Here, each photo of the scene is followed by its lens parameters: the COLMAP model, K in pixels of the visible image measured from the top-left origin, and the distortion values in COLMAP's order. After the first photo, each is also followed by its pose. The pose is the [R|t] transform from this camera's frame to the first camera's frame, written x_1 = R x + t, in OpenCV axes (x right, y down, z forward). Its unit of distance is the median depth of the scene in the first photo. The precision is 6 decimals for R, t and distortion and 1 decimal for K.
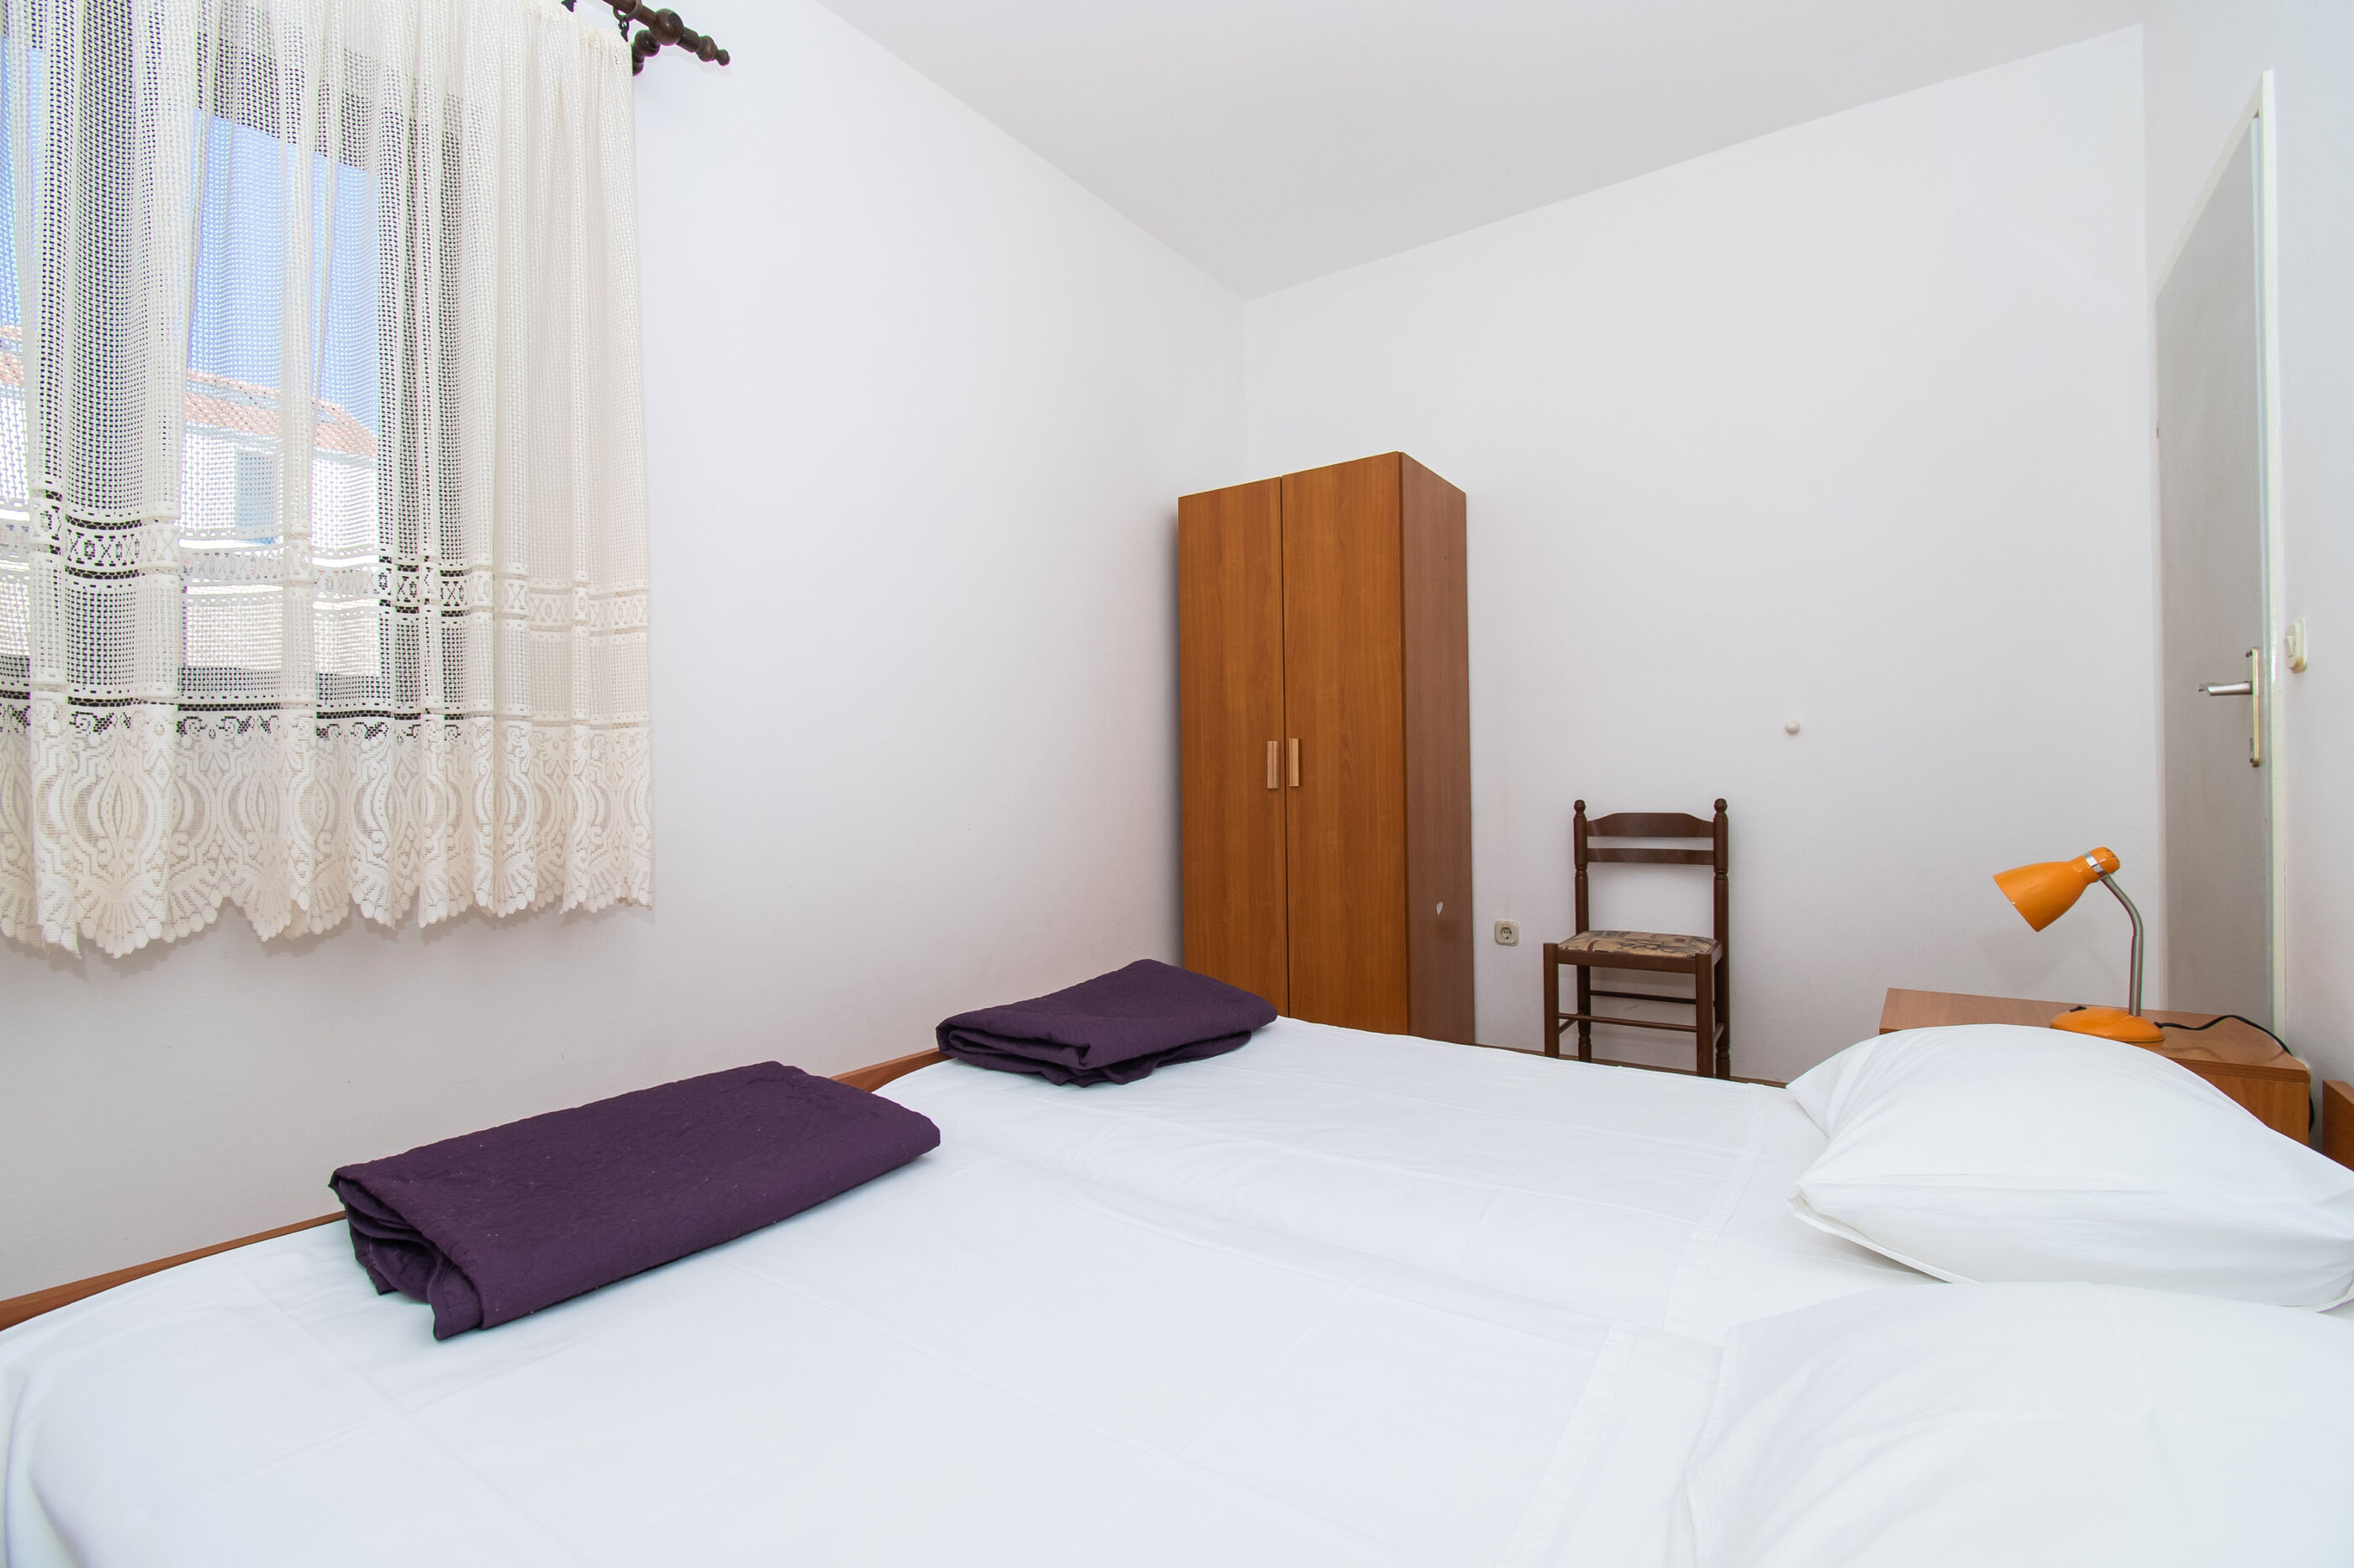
lens RADIAL K [[1055.6, 0, 1182.6], [0, 1055.6, 771.3], [0, 0, 1]] dist [0.008424, -0.017153]
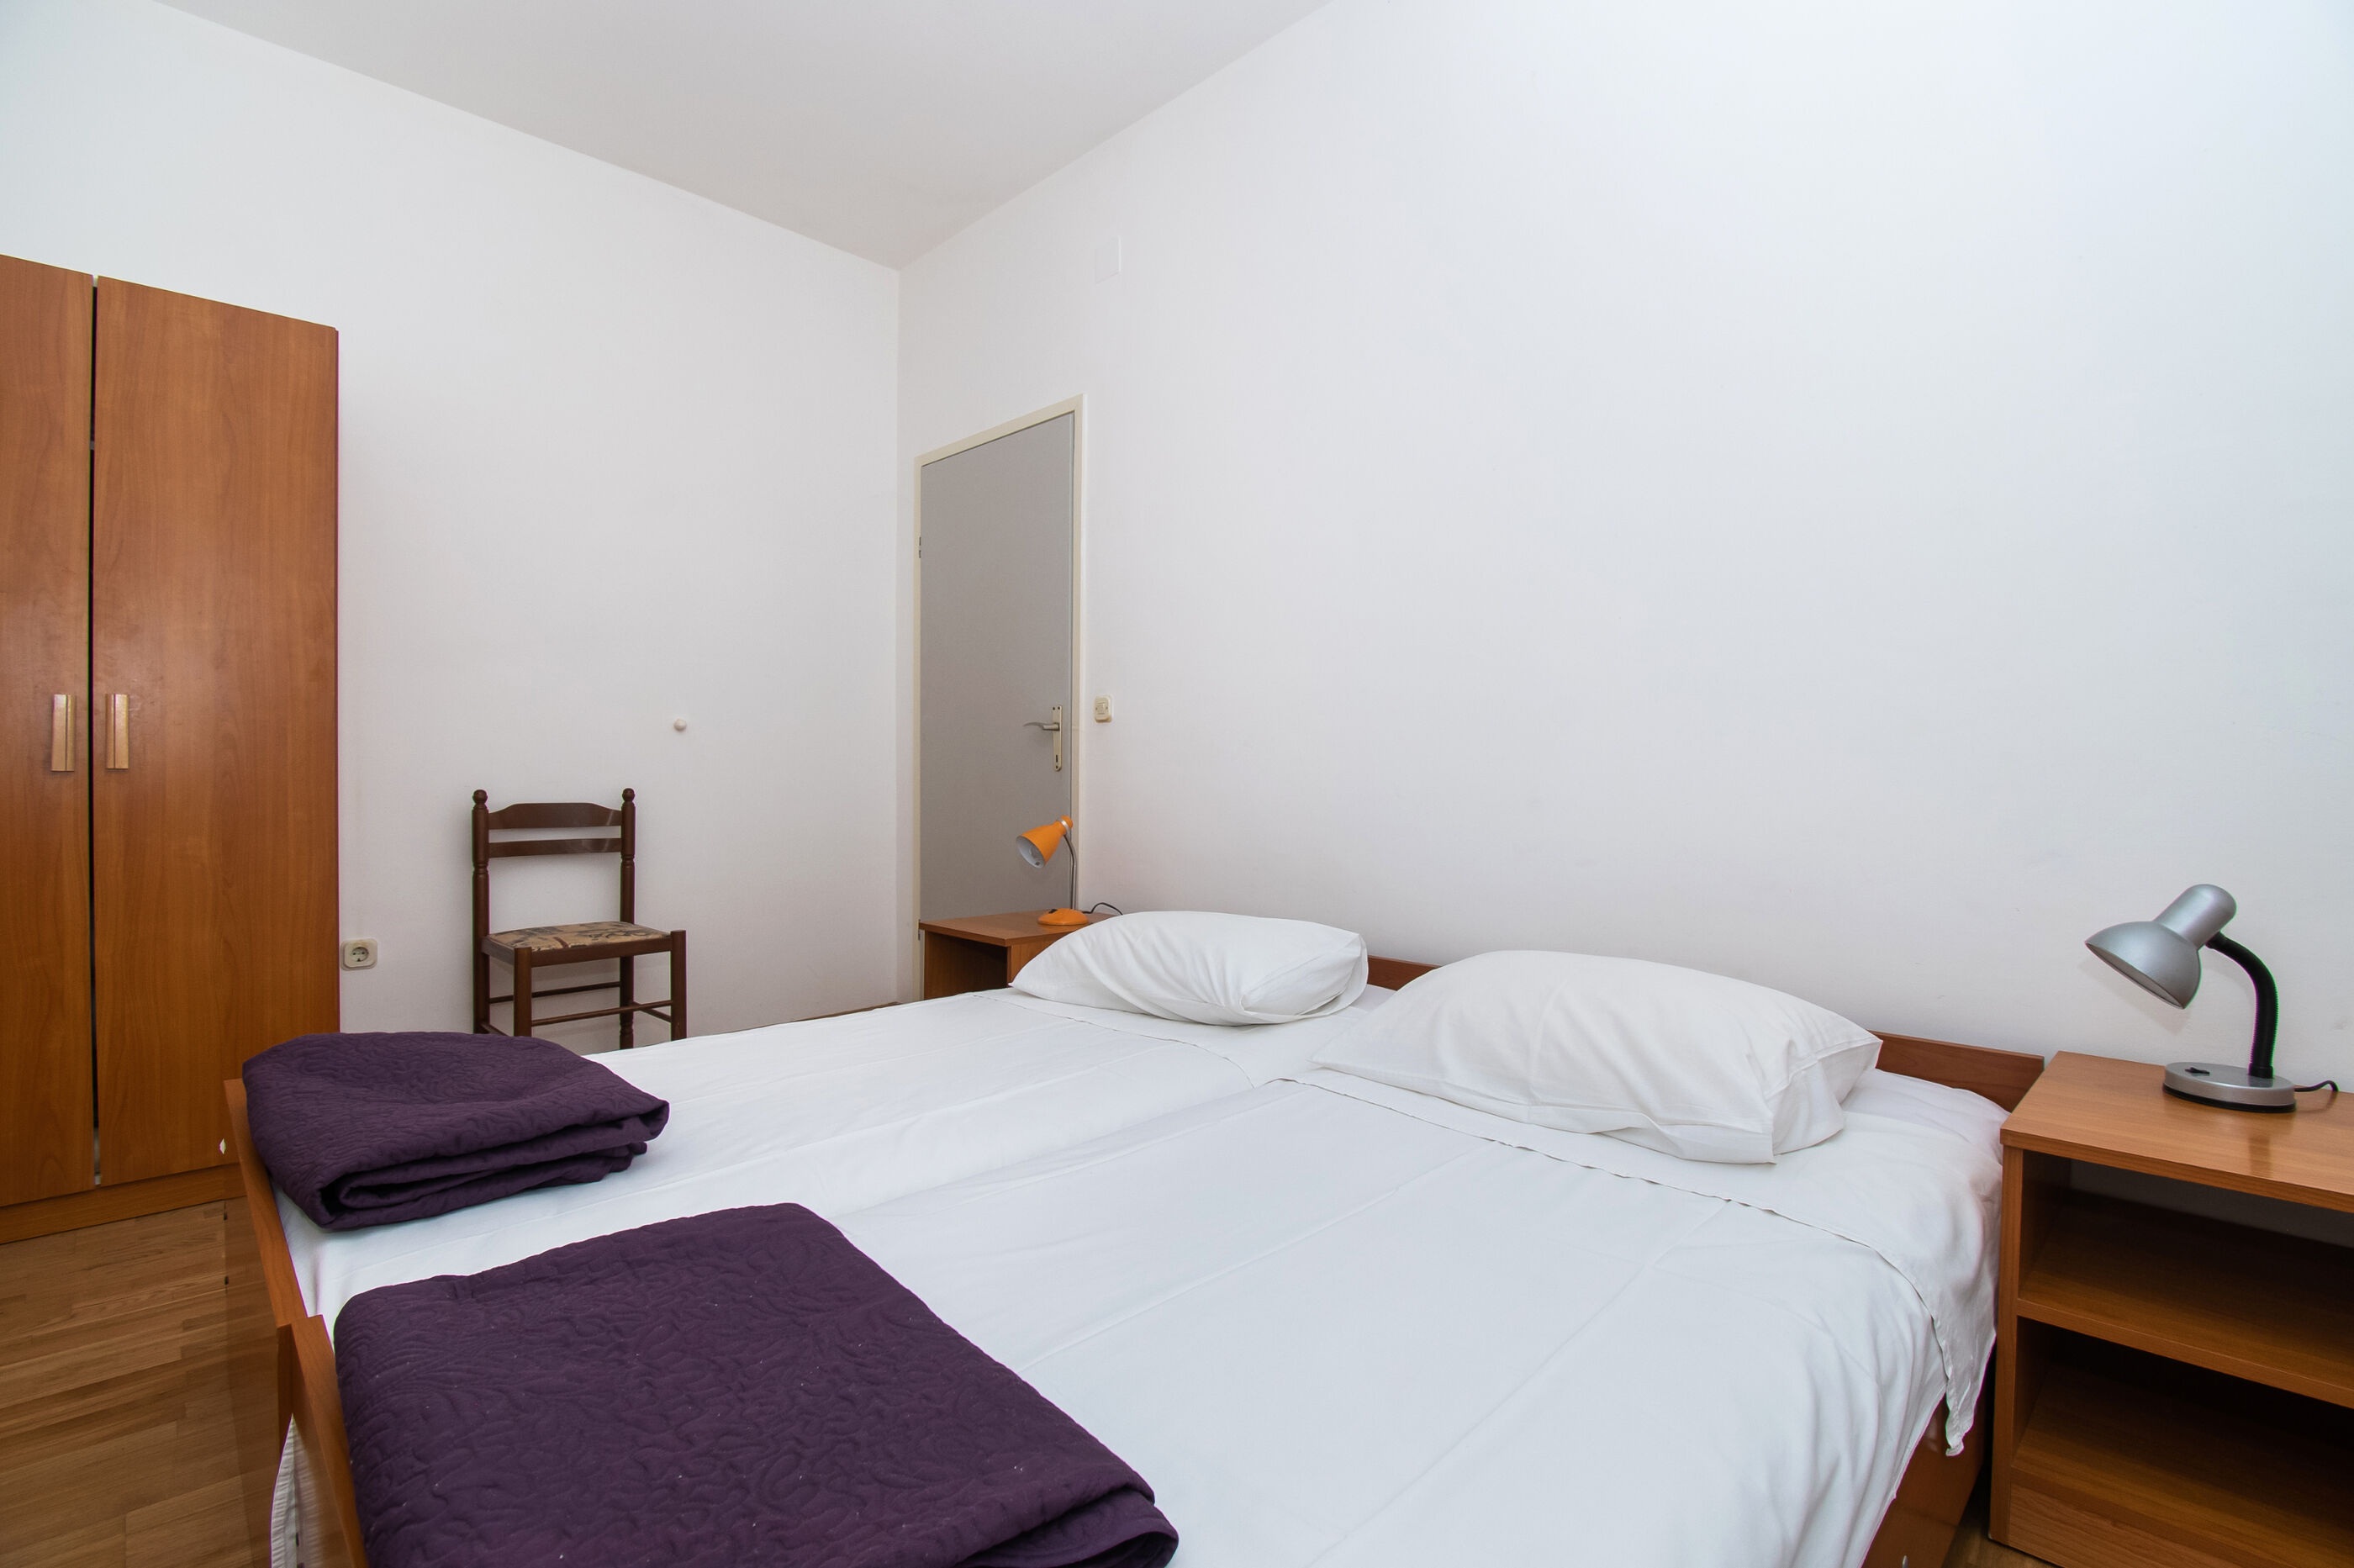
lens RADIAL K [[1055.6, 0, 1182.6], [0, 1055.6, 771.3], [0, 0, 1]] dist [0.008424, -0.017153]
pose [[0.183545, 0.016225, 0.982877, -0.409203], [-0.025332, 0.999610, -0.011771, 0.006994], [-0.982685, -0.022737, 0.183885, 0.253774]]
